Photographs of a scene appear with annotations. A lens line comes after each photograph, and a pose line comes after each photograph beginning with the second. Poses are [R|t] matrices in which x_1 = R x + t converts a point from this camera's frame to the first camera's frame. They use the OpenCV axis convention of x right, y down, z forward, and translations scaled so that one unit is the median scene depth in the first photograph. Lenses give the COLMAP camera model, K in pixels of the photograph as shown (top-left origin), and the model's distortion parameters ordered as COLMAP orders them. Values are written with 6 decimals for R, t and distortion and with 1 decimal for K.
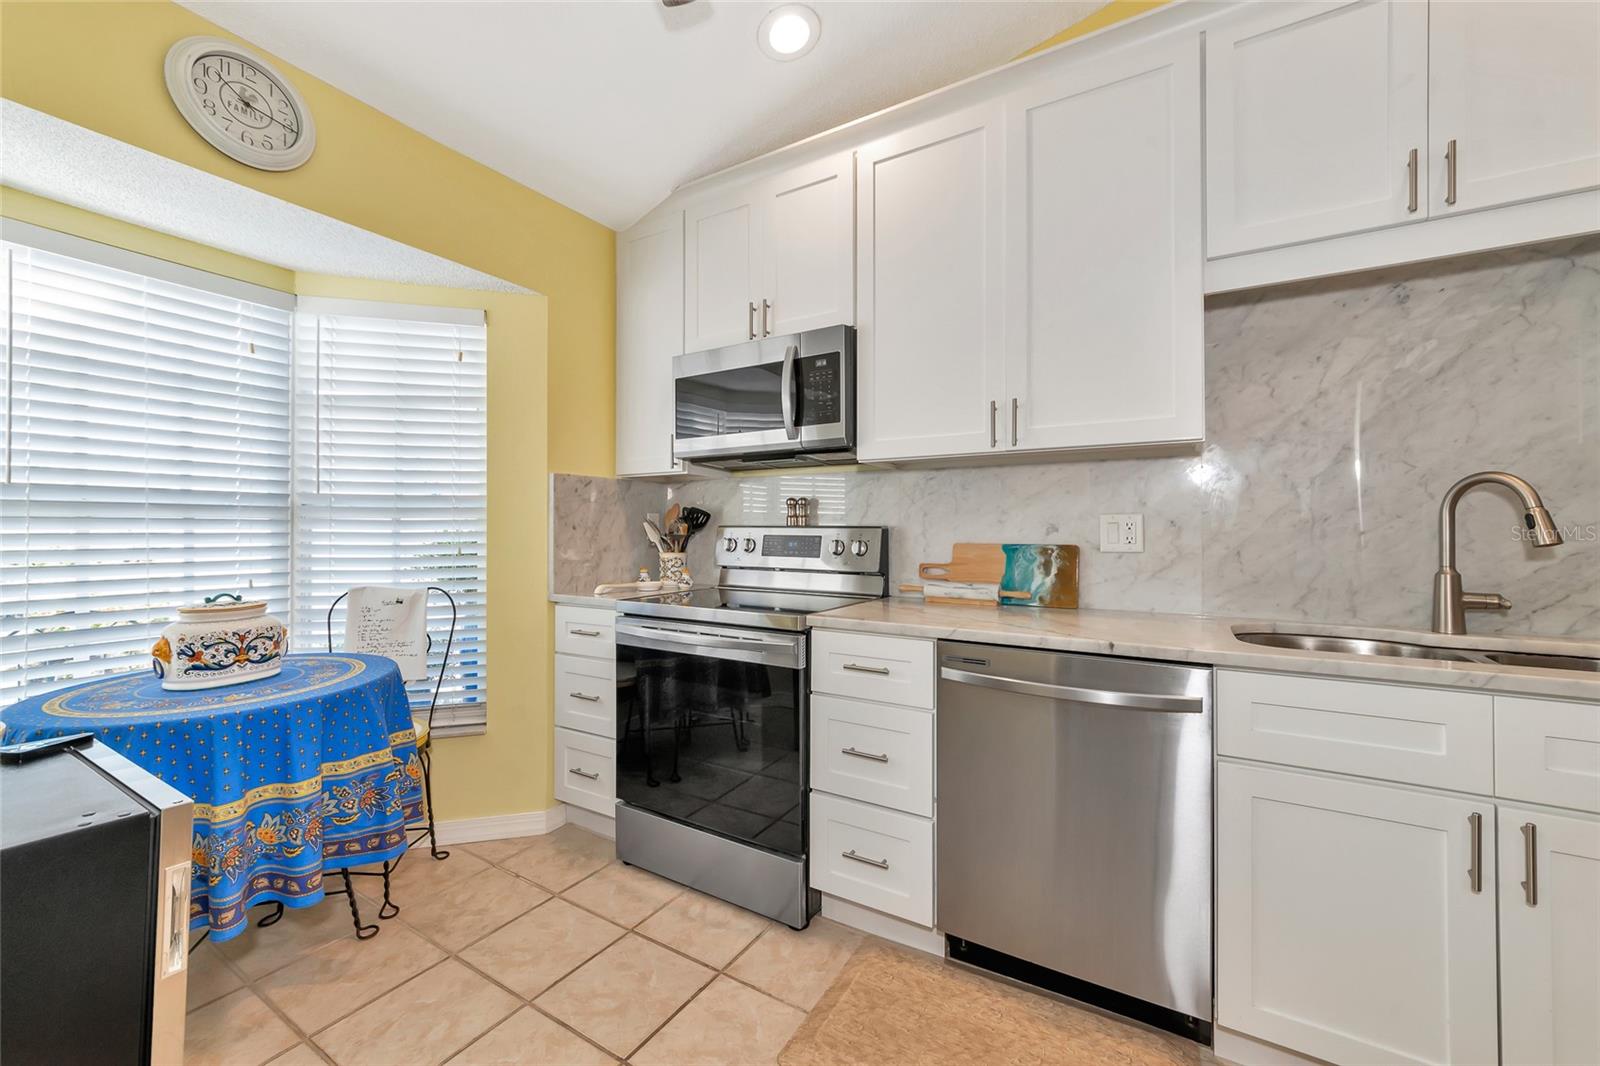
lens RADIAL K [[635.1, 0, 803.4], [0, 635.1, 527.0], [0, 0, 1]] dist [0.001069, -0.000016]
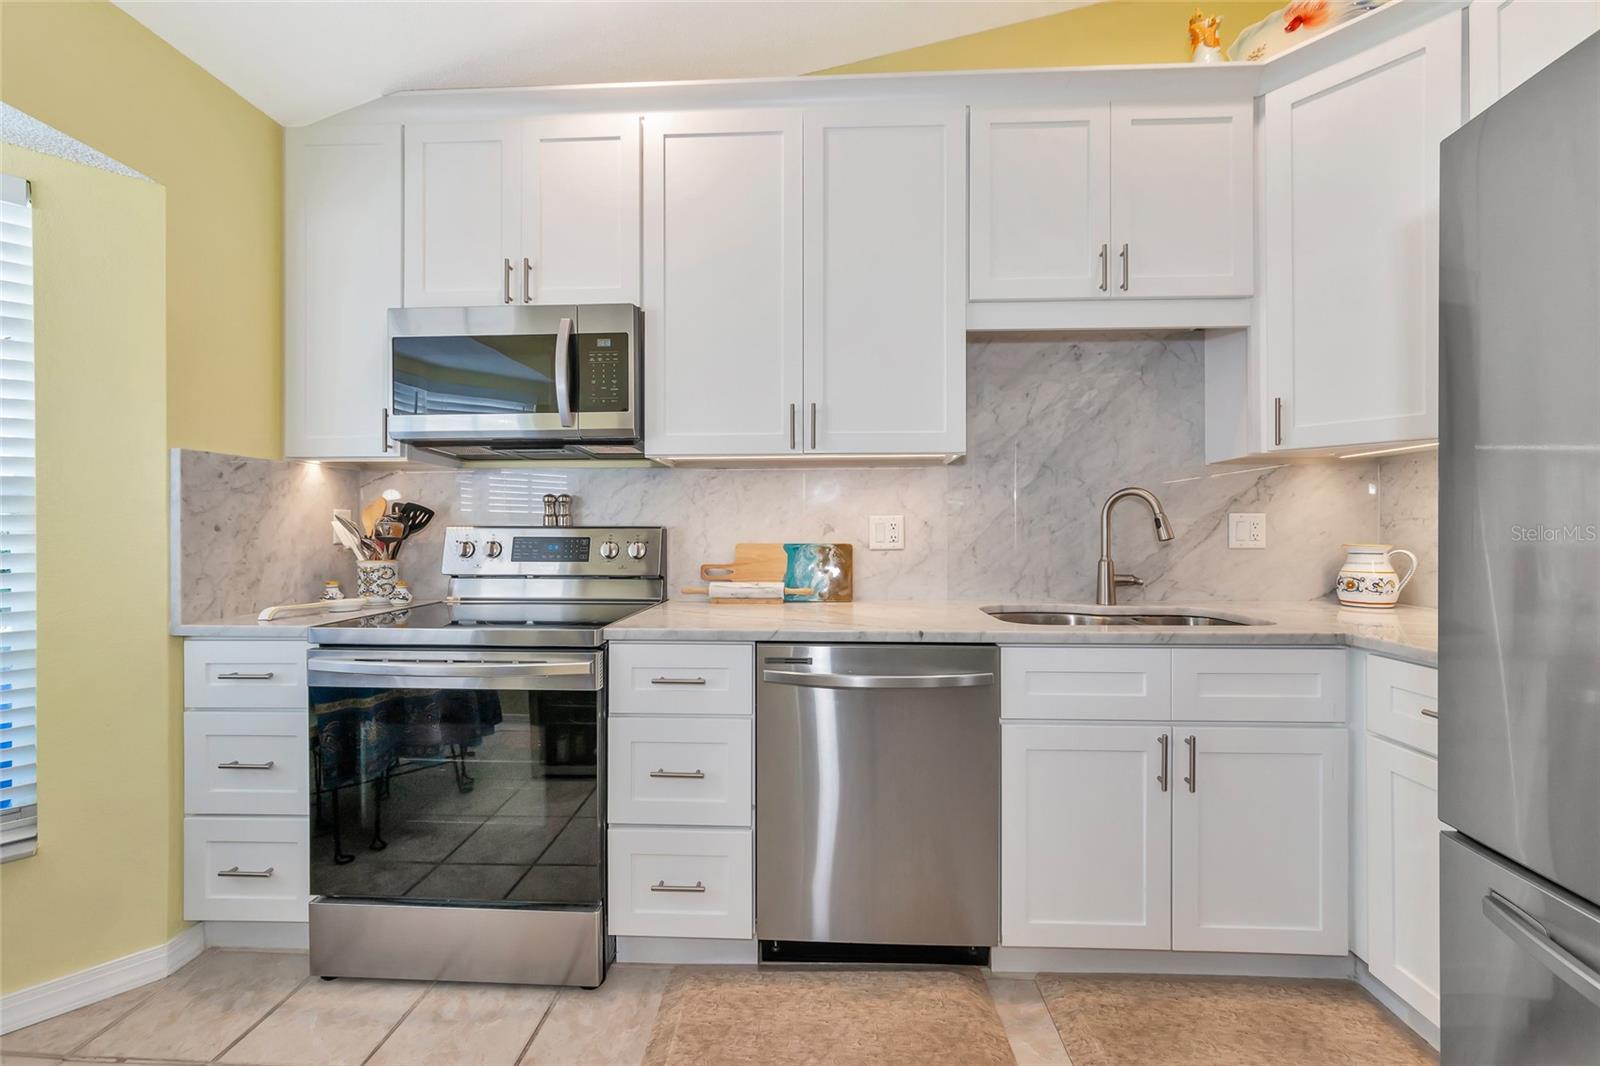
lens RADIAL K [[608.8, 0, 800.0], [0, 608.8, 533.0], [0, 0, 1]] dist [-0.002673, 0.002808]
pose [[0.878731, -0.003774, 0.477302, -0.154234], [0.000317, 0.999973, 0.007323, 0.001991], [-0.477317, -0.006284, 0.878709, 0.131564]]
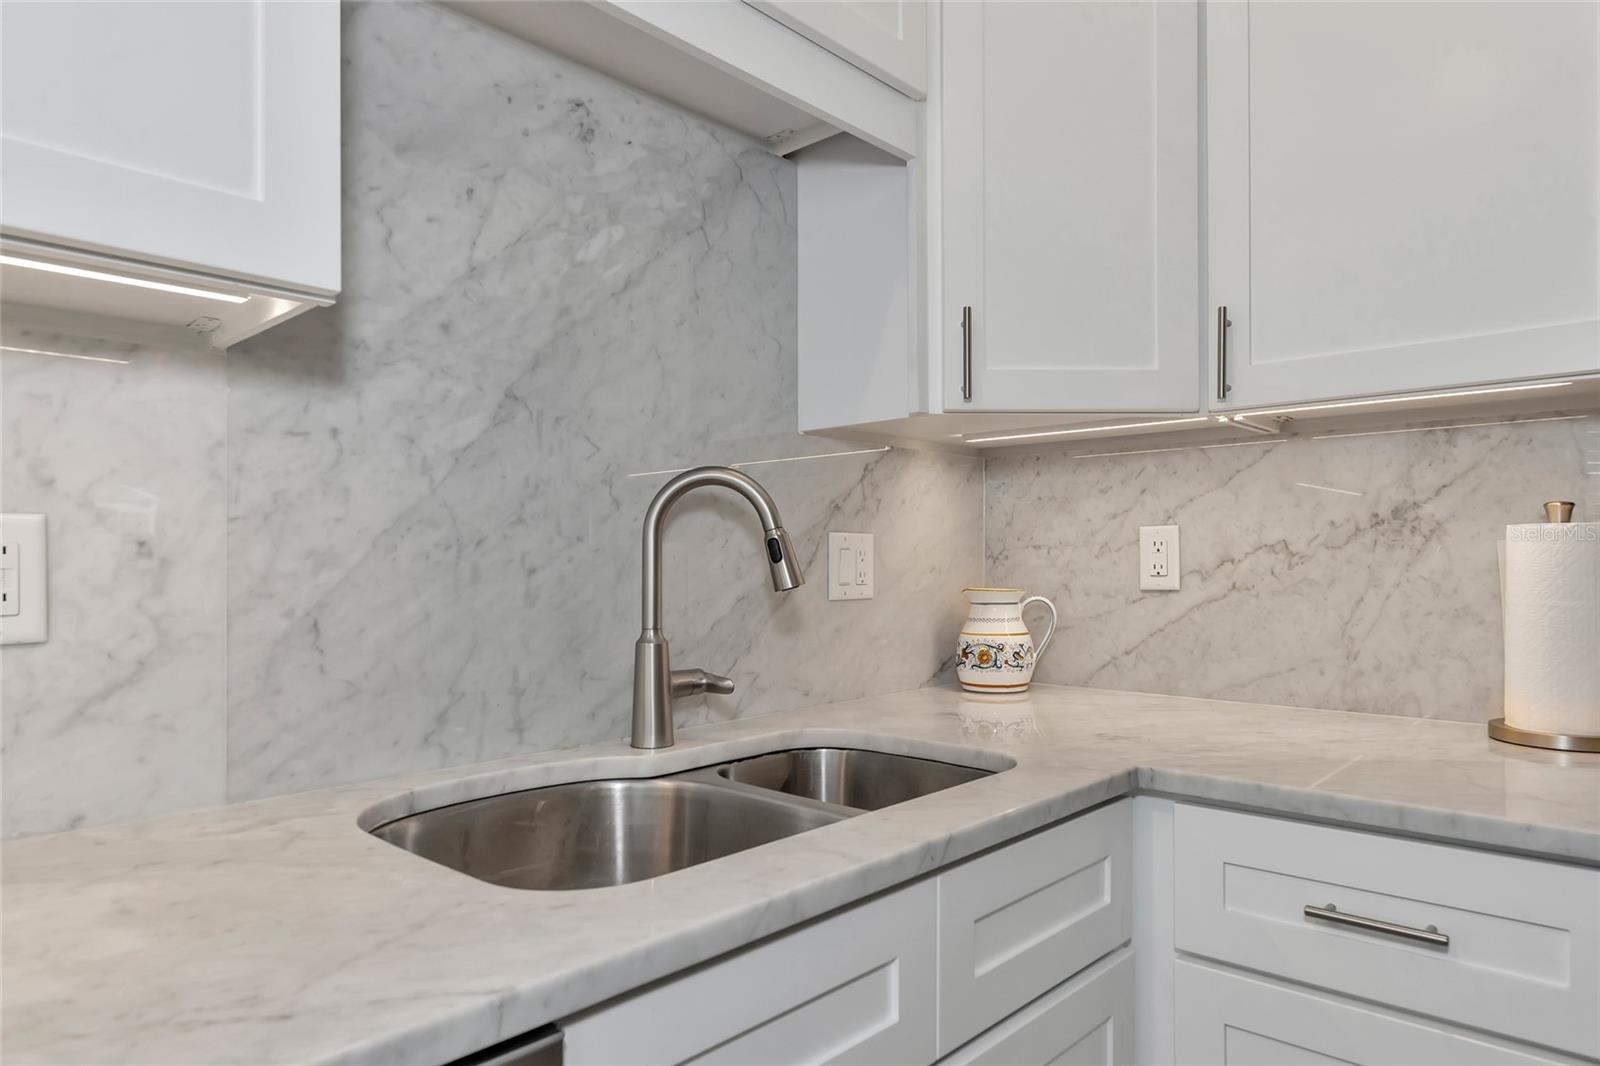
lens RADIAL K [[982.8, 0, 808.9], [0, 982.8, 554.4], [0, 0, 1]] dist [0.000794, 0.000142]
pose [[0.197934, 0.004547, 0.980205, 0.146807], [-0.001990, 0.999989, -0.004237, -0.000766], [-0.980213, -0.001112, 0.197941, 0.557872]]
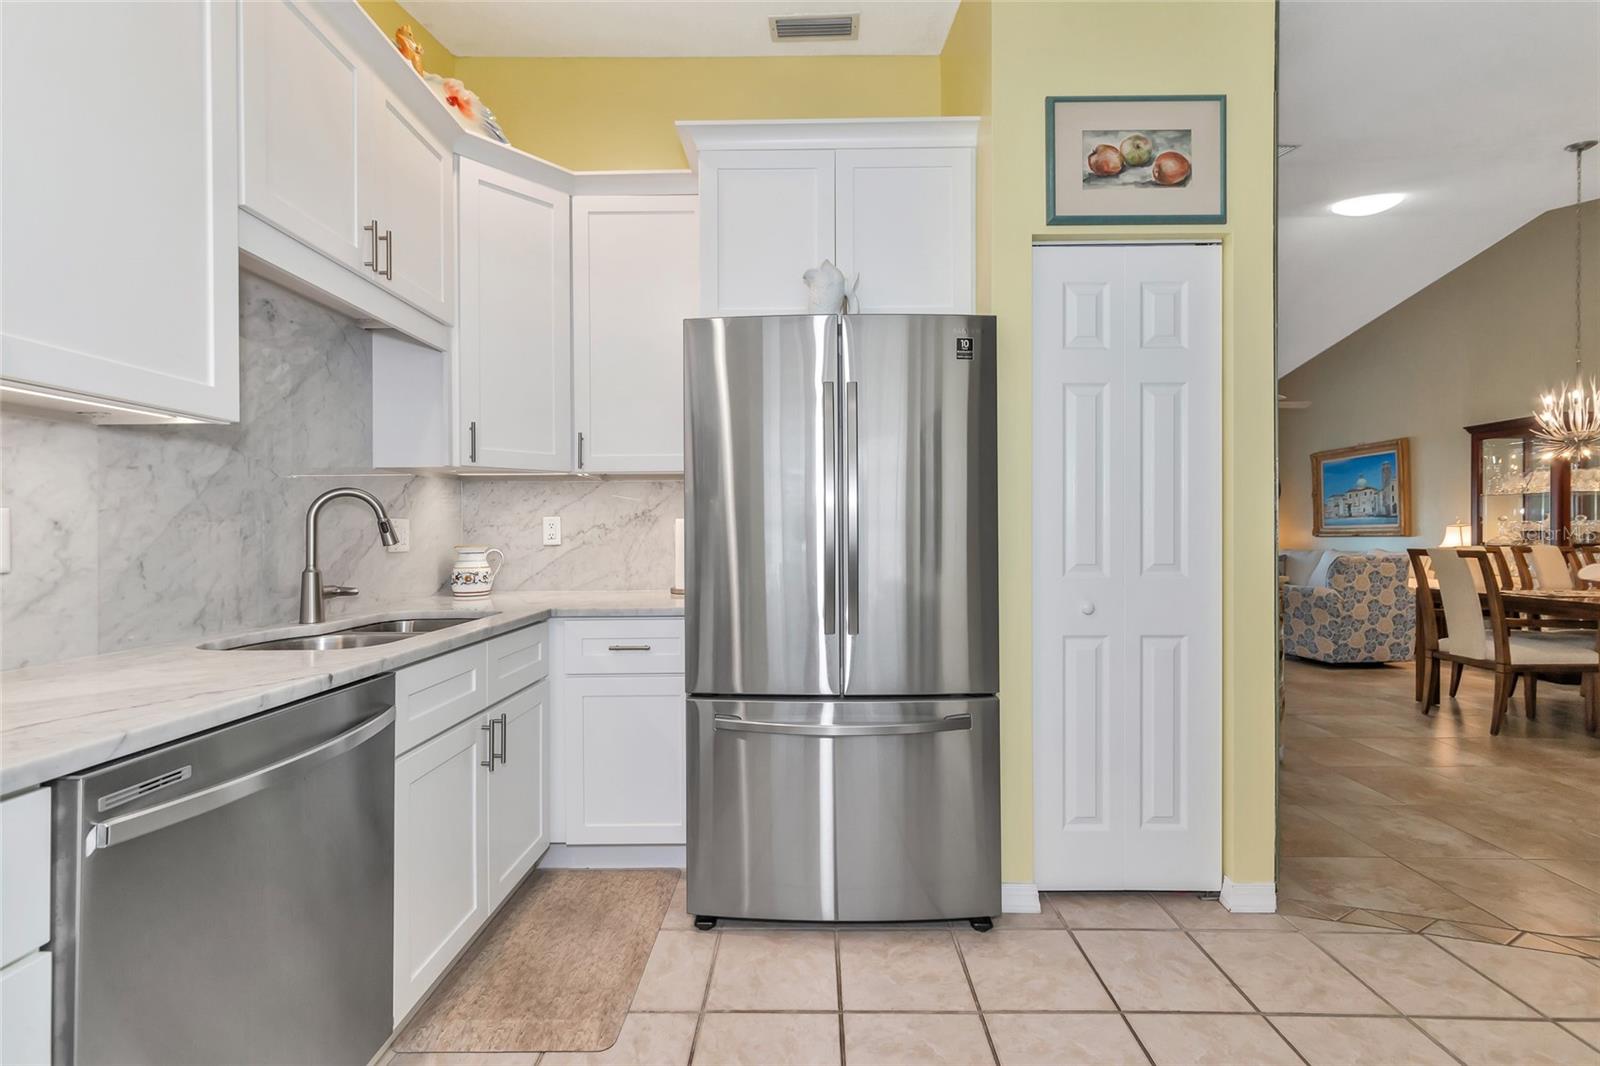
lens RADIAL K [[679.7, 0, 803.9], [0, 679.7, 535.8], [0, 0, 1]] dist [0.001617, 0.000590]
pose [[-0.507343, -0.002188, 0.861742, -0.415758], [0.001534, 0.999993, 0.003442, 0.004036], [-0.861743, 0.003068, -0.507336, 0.693103]]
